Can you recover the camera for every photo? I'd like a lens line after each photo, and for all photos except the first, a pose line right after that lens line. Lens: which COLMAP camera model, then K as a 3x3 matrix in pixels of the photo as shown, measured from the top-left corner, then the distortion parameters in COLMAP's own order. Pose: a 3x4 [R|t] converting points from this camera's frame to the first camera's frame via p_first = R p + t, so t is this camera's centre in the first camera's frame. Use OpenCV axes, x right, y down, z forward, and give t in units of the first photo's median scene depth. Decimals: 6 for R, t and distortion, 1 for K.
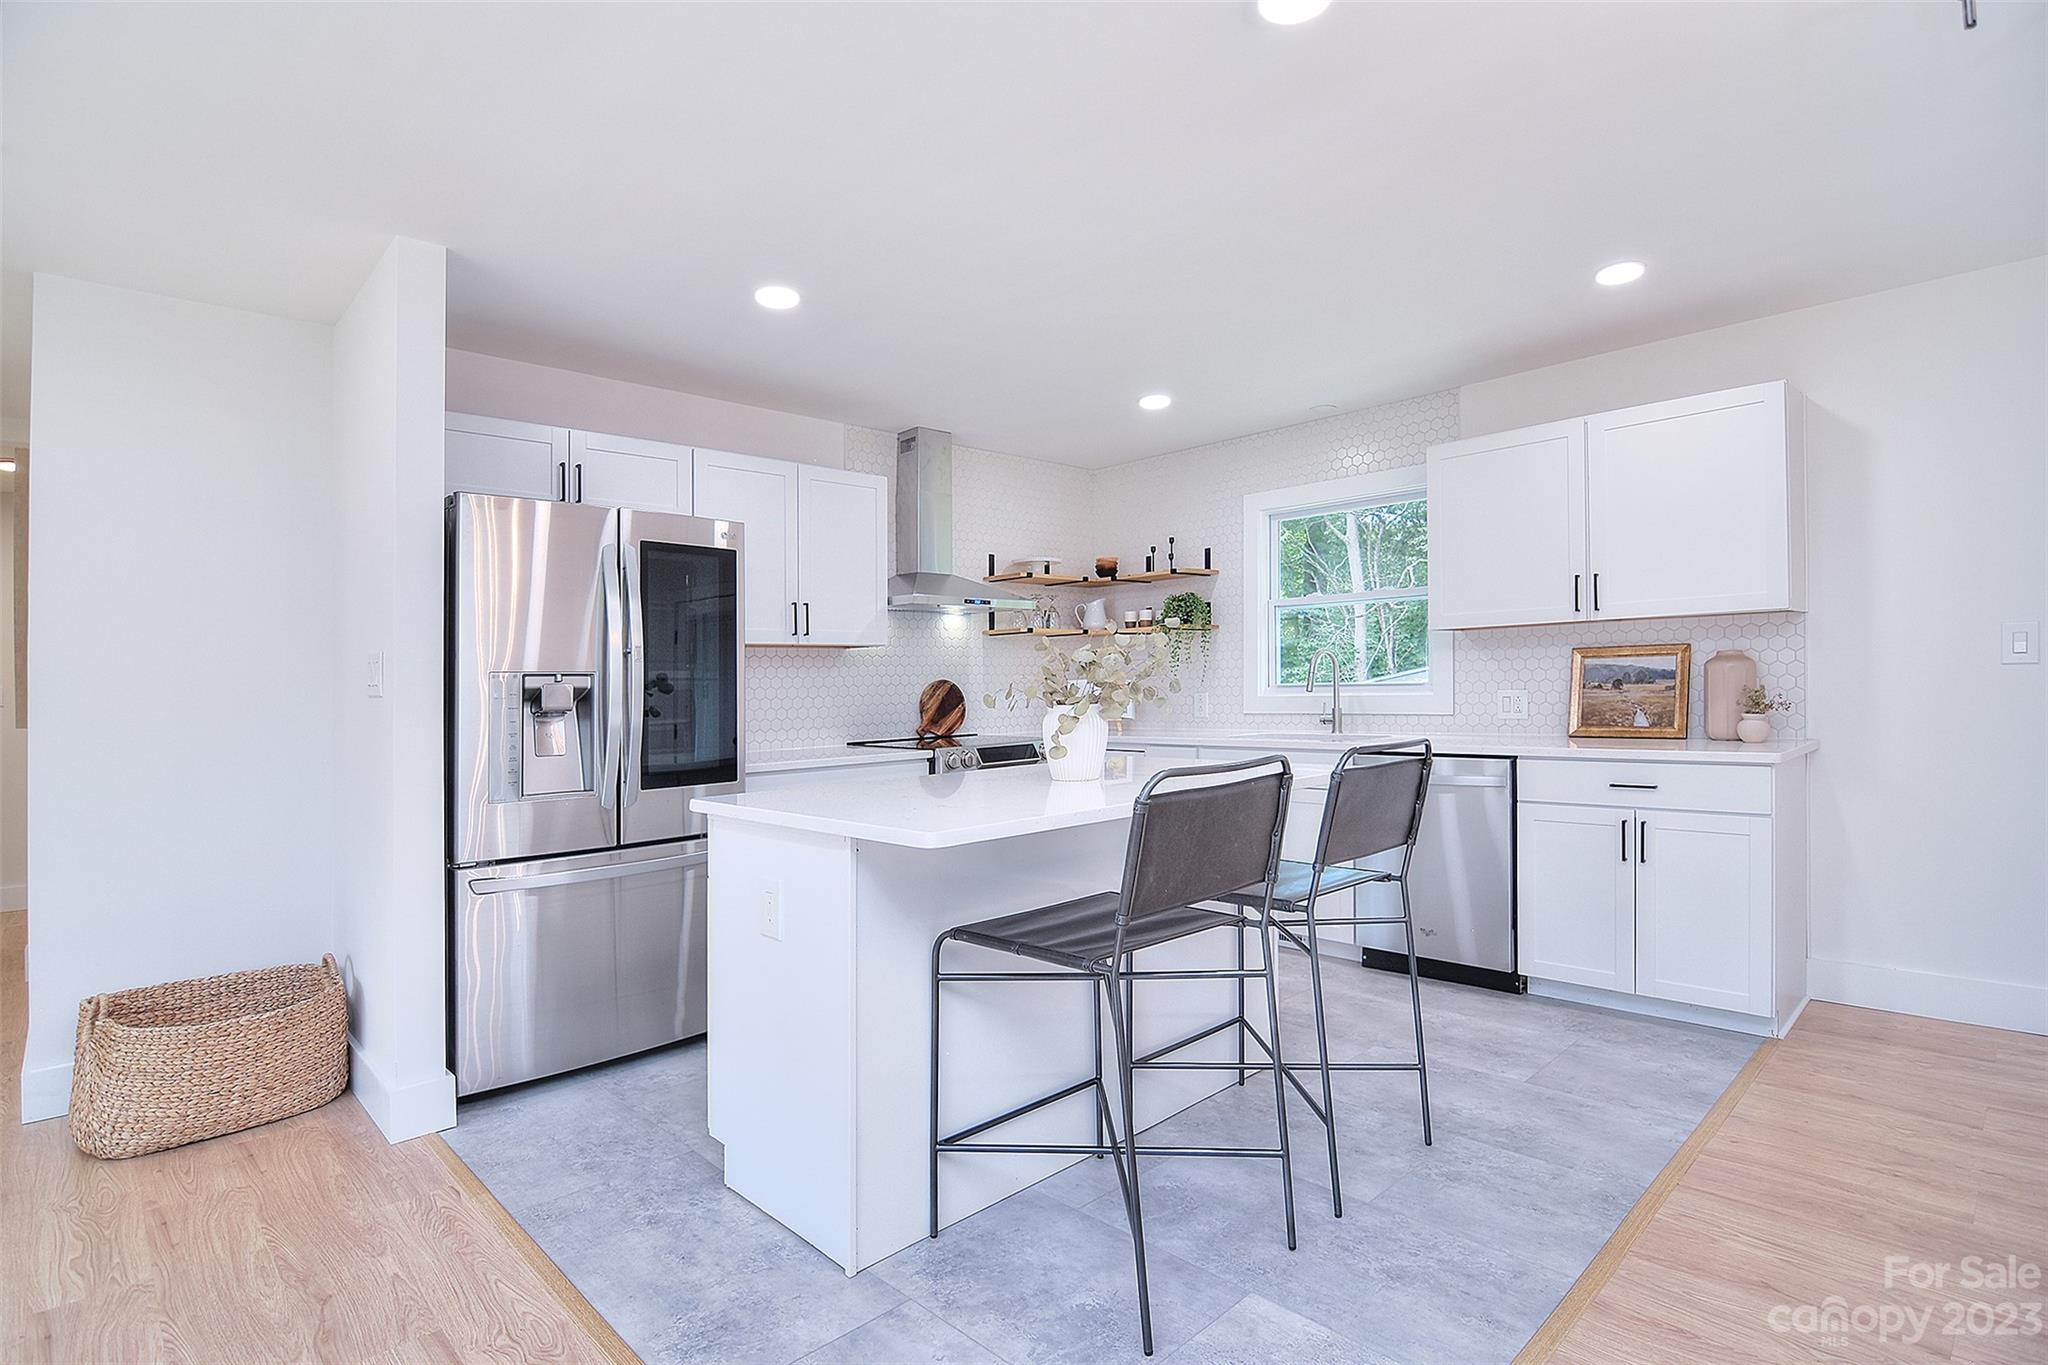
lens RADIAL K [[926.4, 0, 1030.2], [0, 926.4, 699.6], [0, 0, 1]] dist [-0.022539, -0.000204]
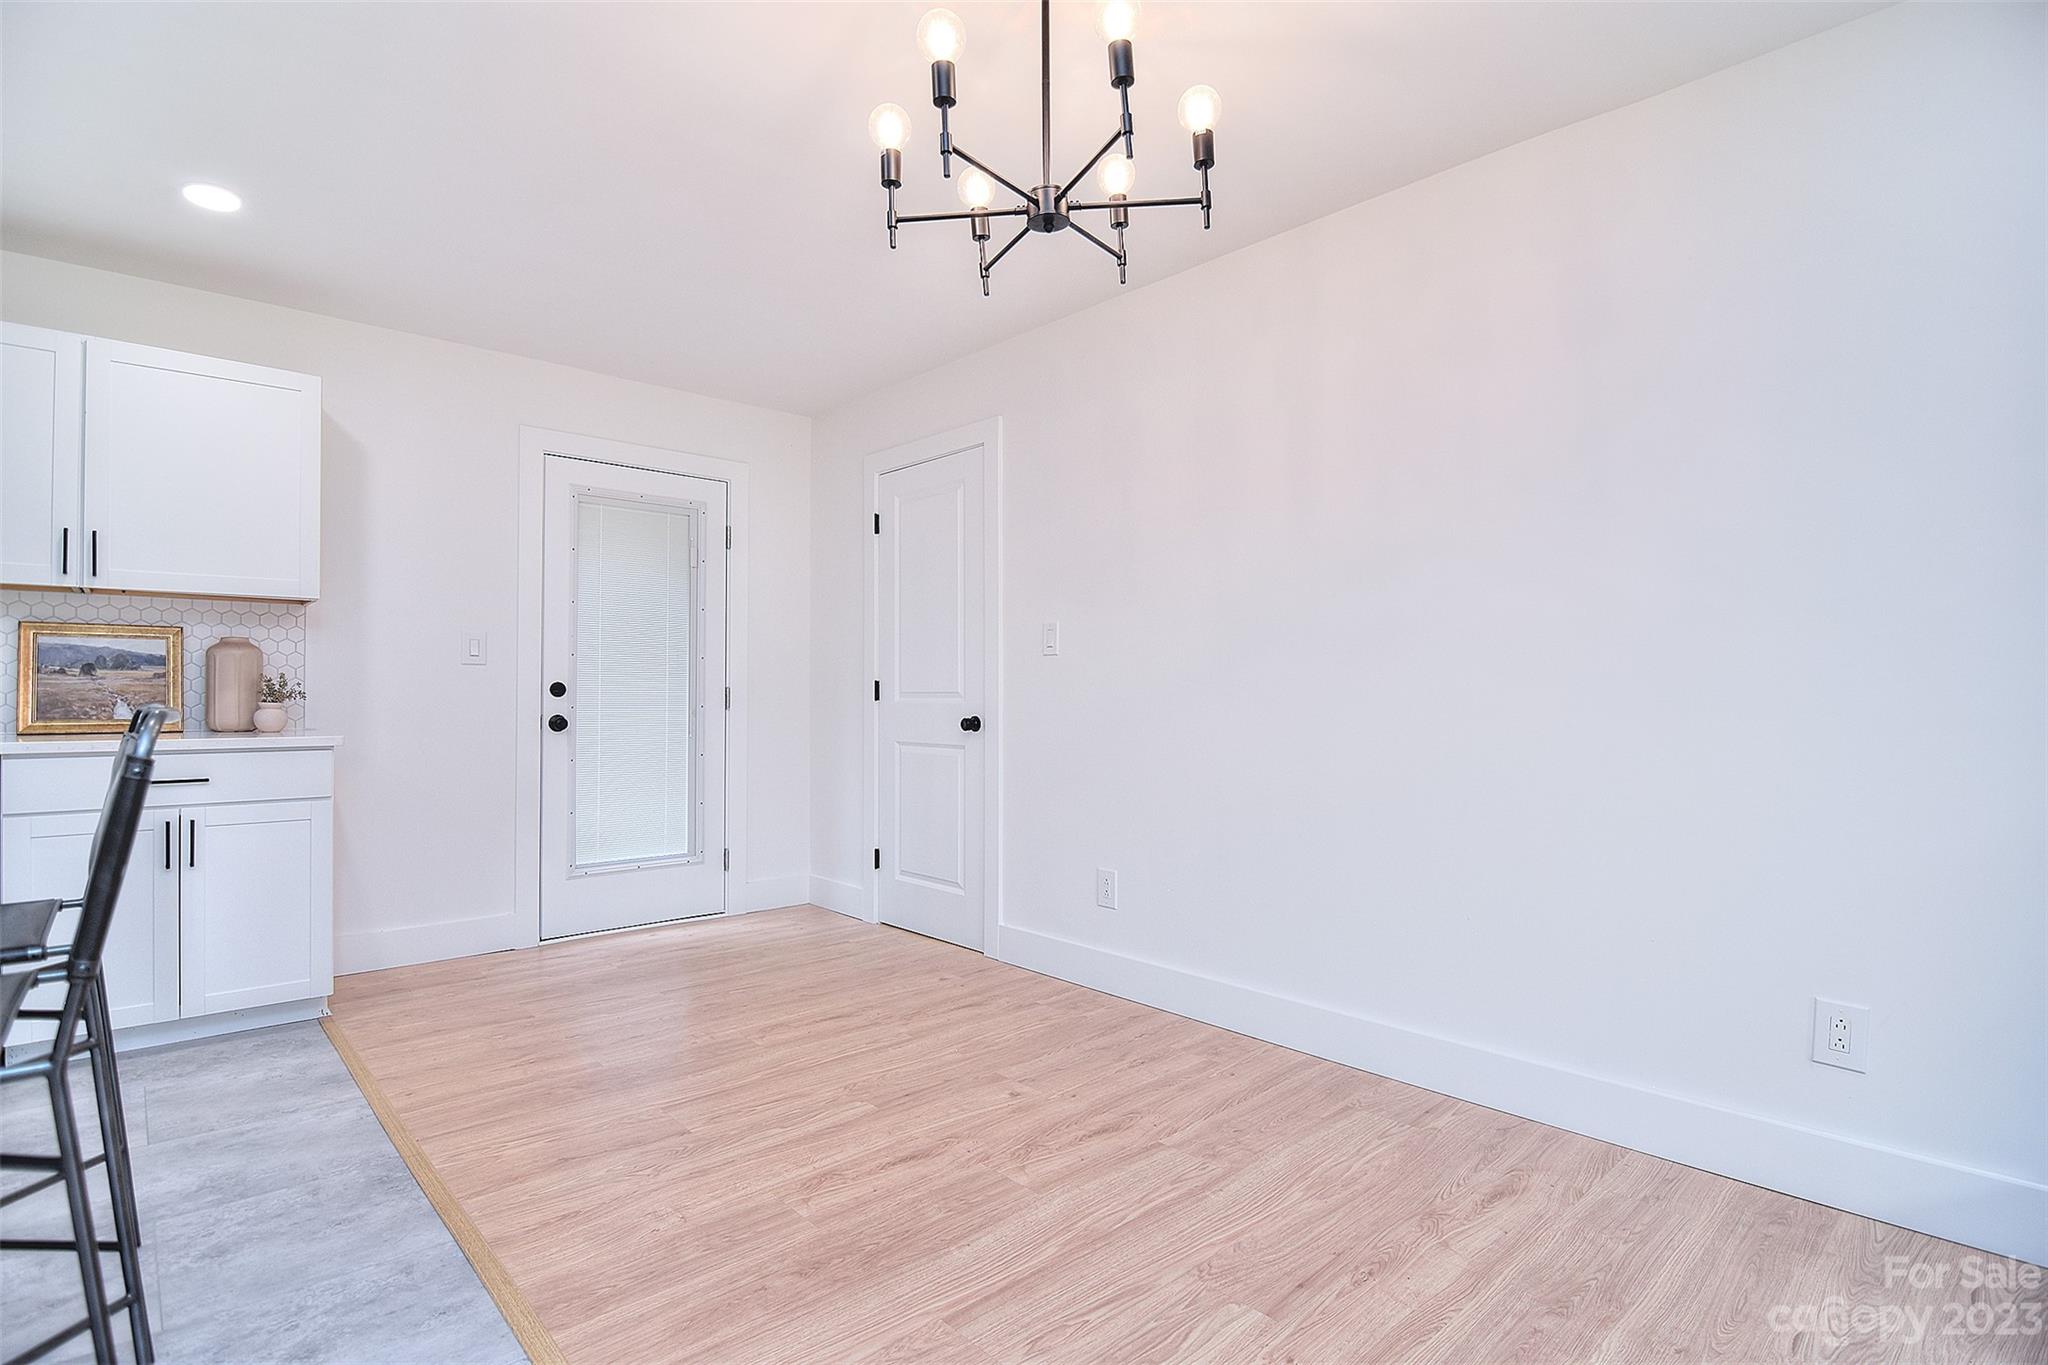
lens RADIAL K [[926.4, 0, 1030.2], [0, 926.4, 699.6], [0, 0, 1]] dist [-0.022539, -0.000204]
pose [[0.102228, 0.009215, 0.994718, -0.108742], [-0.003551, 0.999954, -0.008899, 0.019461], [-0.994755, -0.002623, 0.102256, 0.094383]]
